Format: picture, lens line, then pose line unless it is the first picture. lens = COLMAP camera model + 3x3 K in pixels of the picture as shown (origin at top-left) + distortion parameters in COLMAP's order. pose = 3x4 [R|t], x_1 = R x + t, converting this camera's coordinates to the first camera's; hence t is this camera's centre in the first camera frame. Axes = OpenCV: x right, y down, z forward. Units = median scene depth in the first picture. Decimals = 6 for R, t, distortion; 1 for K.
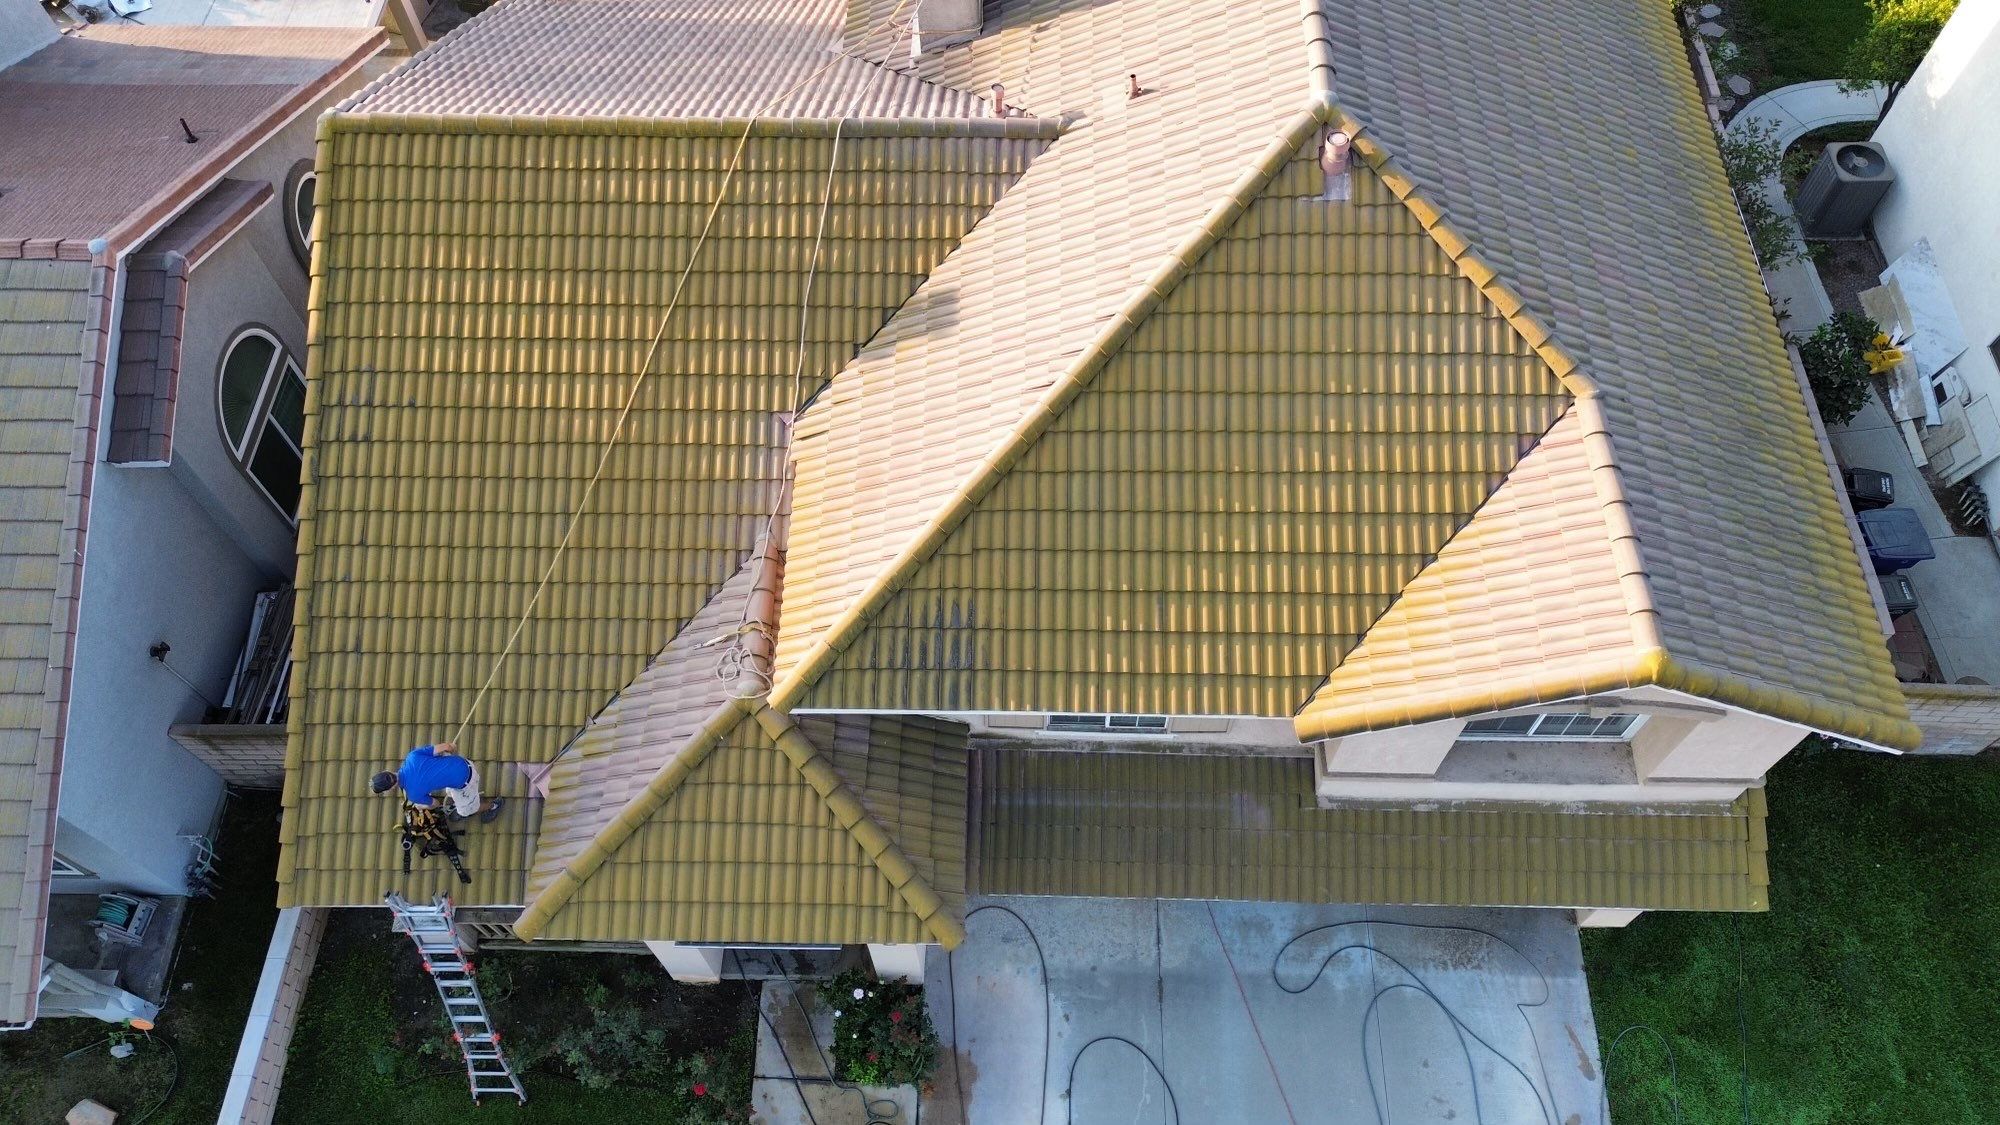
lens RADIAL K [[1414.2, 0, 995.1], [0, 1414.2, 549.6], [0, 0, 1]] dist [0.052123, -0.016802]
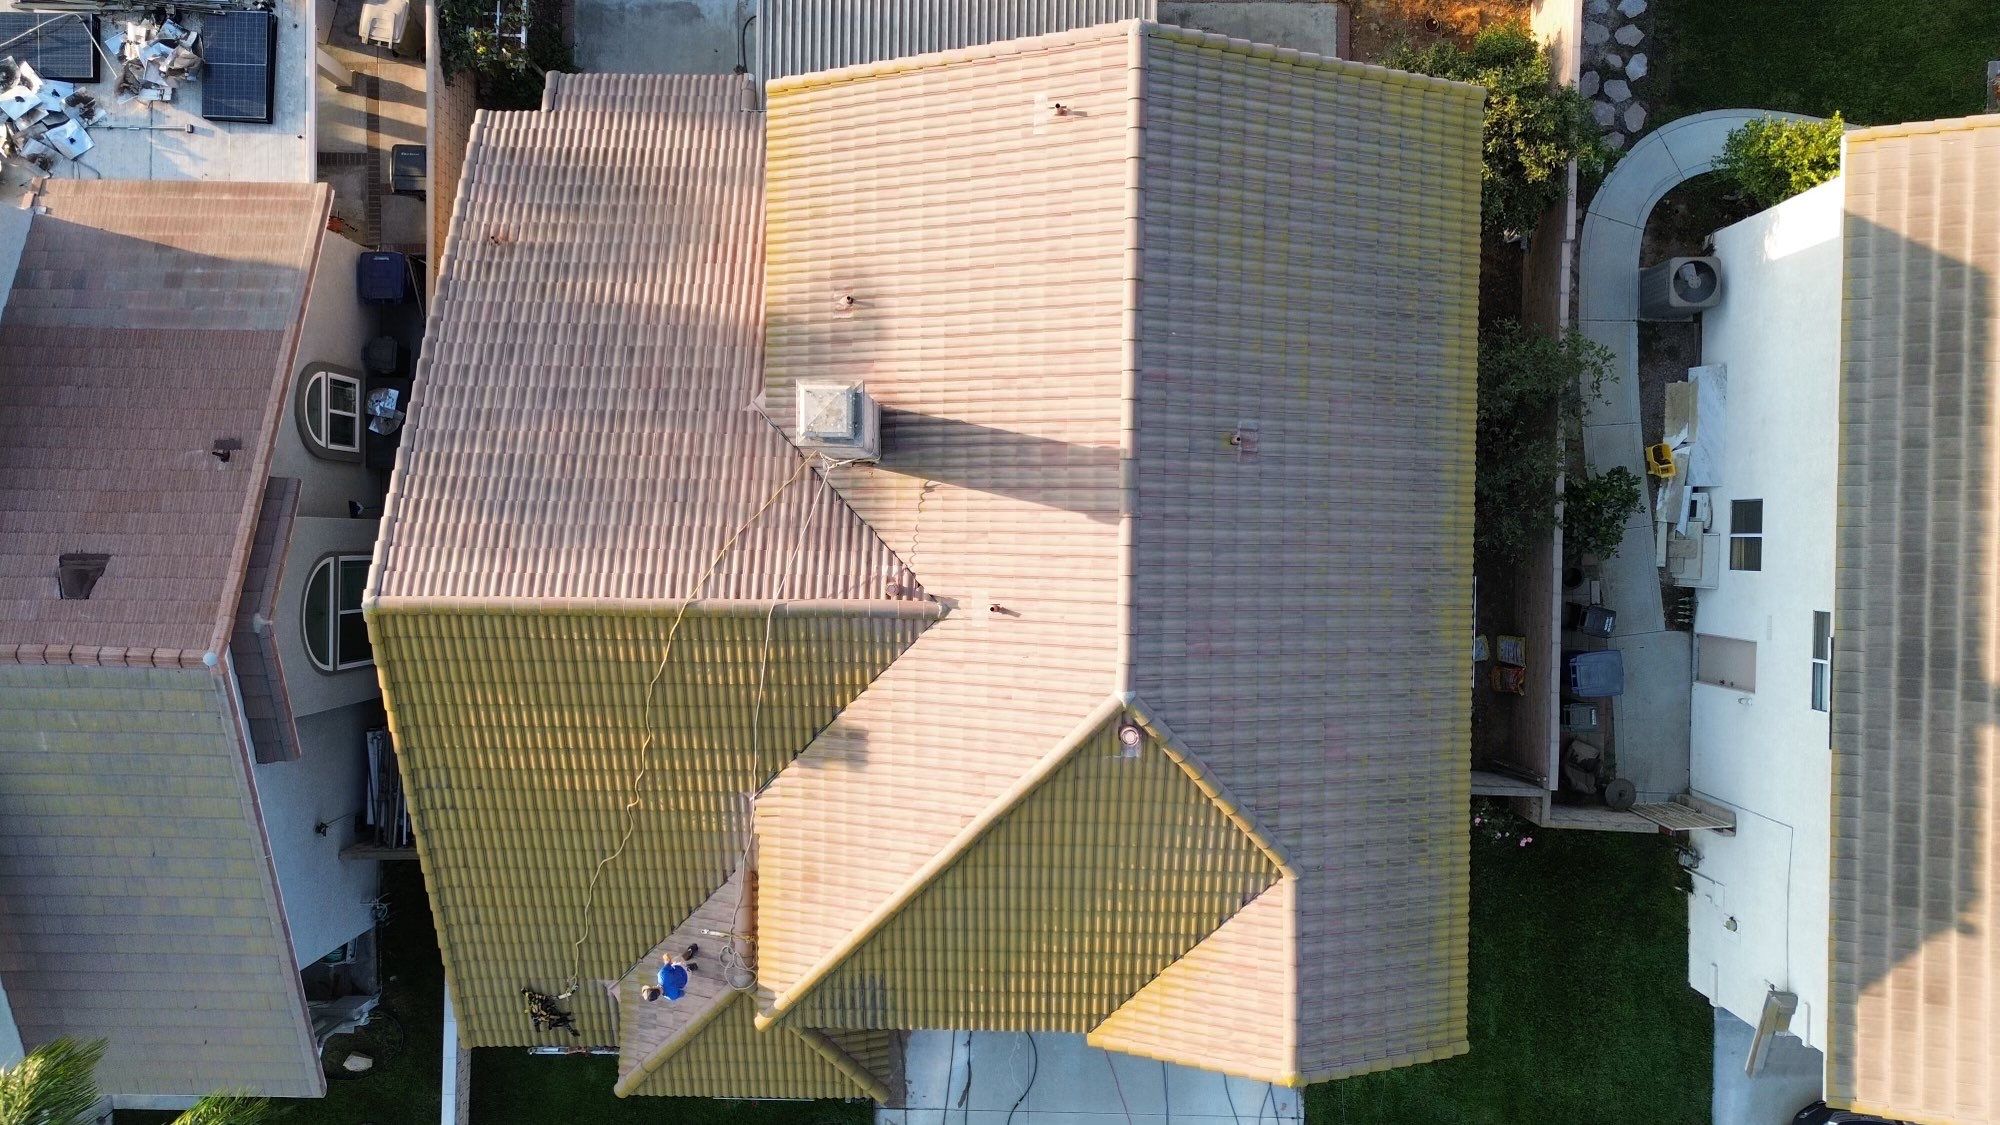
lens RADIAL K [[1414.2, 0, 999.9], [0, 1414.2, 567.8], [0, 0, 1]] dist [0.052123, -0.016802]
pose [[0.999961, -0.008709, -0.001450, 0.103496], [0.008176, 0.851337, 0.524556, -1.014002], [-0.003334, -0.524548, 0.851375, -0.075425]]
